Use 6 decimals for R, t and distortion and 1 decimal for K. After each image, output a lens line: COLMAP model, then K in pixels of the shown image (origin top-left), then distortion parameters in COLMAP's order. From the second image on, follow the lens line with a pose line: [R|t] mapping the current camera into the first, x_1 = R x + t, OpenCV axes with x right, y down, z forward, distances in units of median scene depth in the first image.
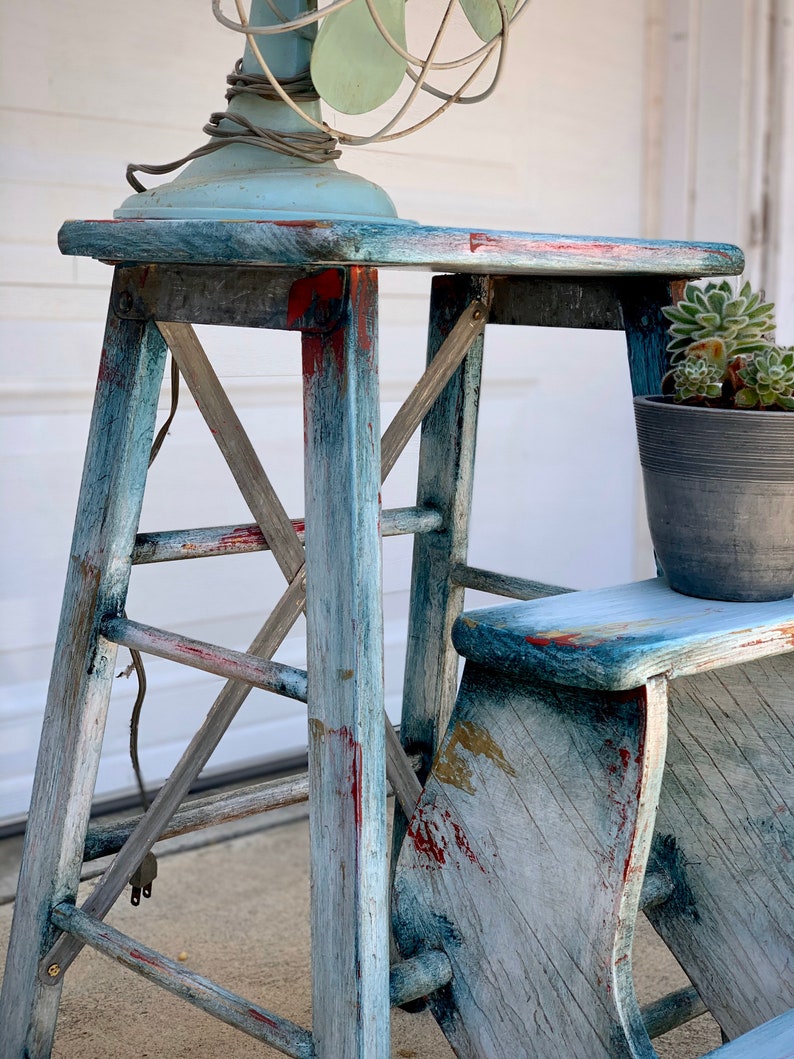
lens RADIAL K [[1593.7, 0, 397.8], [0, 1593.7, 523.7], [0, 0, 1]] dist [0.102399, 0.000000]
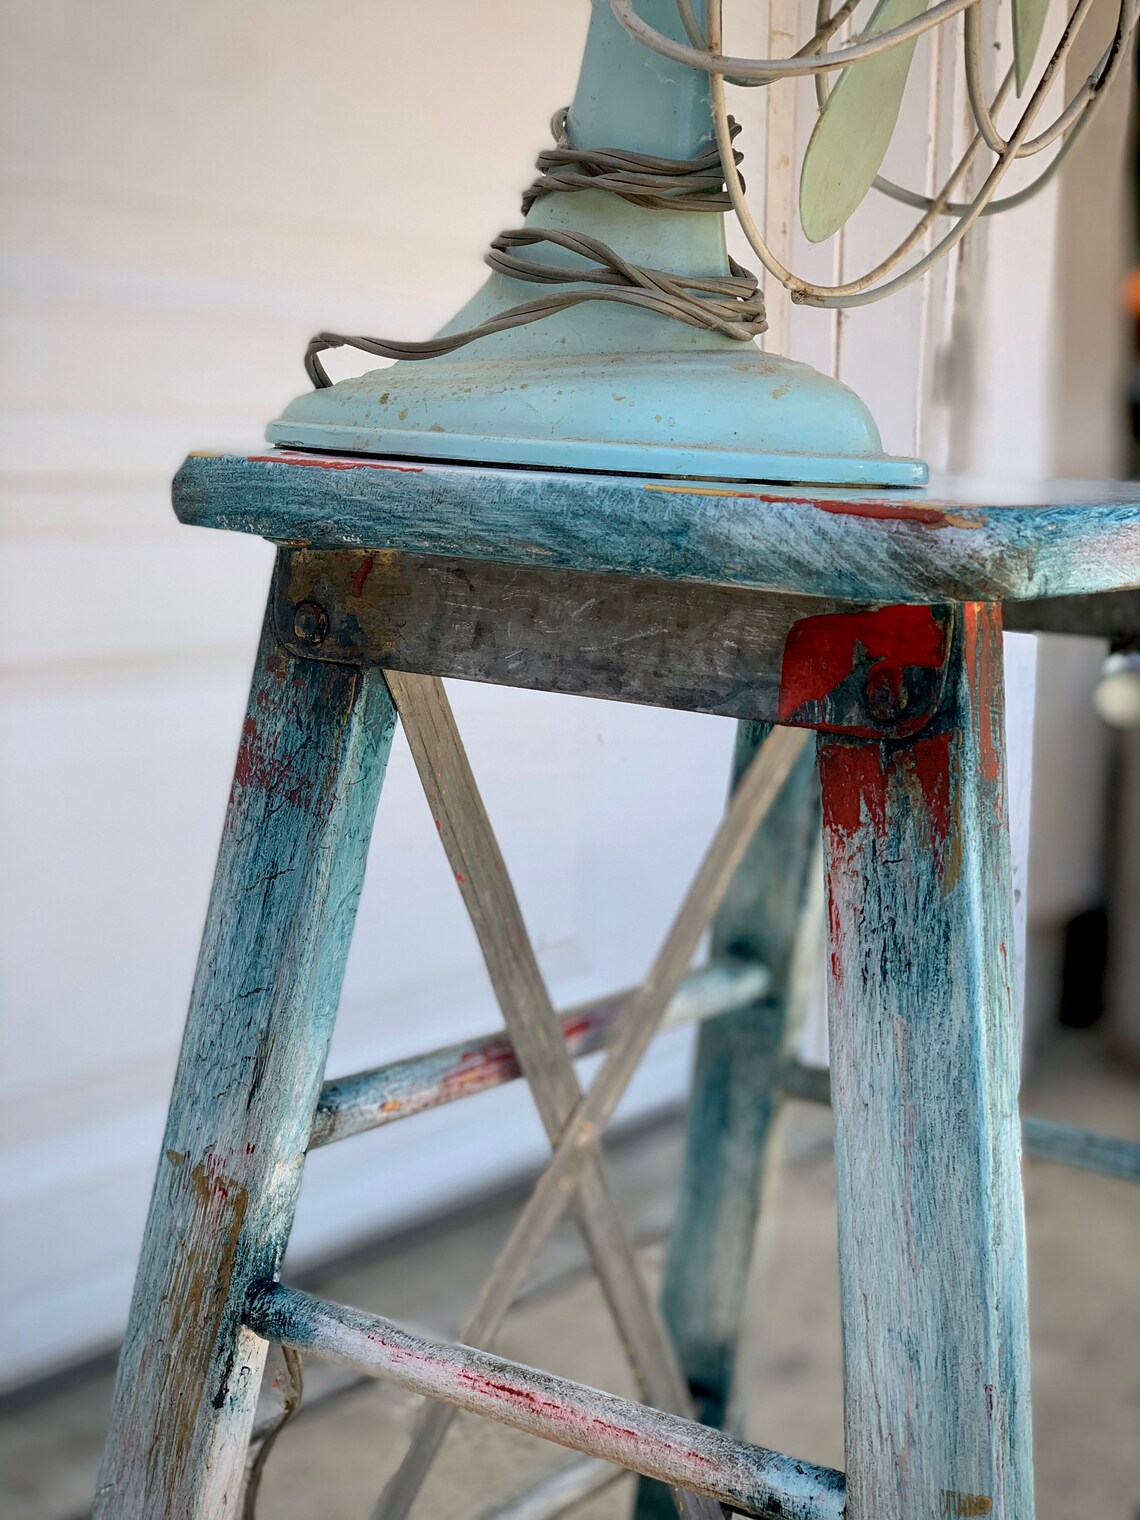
lens RADIAL K [[2303.0, 0, 620.8], [0, 2303.0, 781.8], [0, 0, 1]] dist [0.058830, 0.000000]
pose [[0.979031, -0.013498, 0.203263, -0.226163], [0.009855, 0.999772, 0.018926, -0.107641], [-0.203472, -0.016526, 0.978941, 0.334751]]
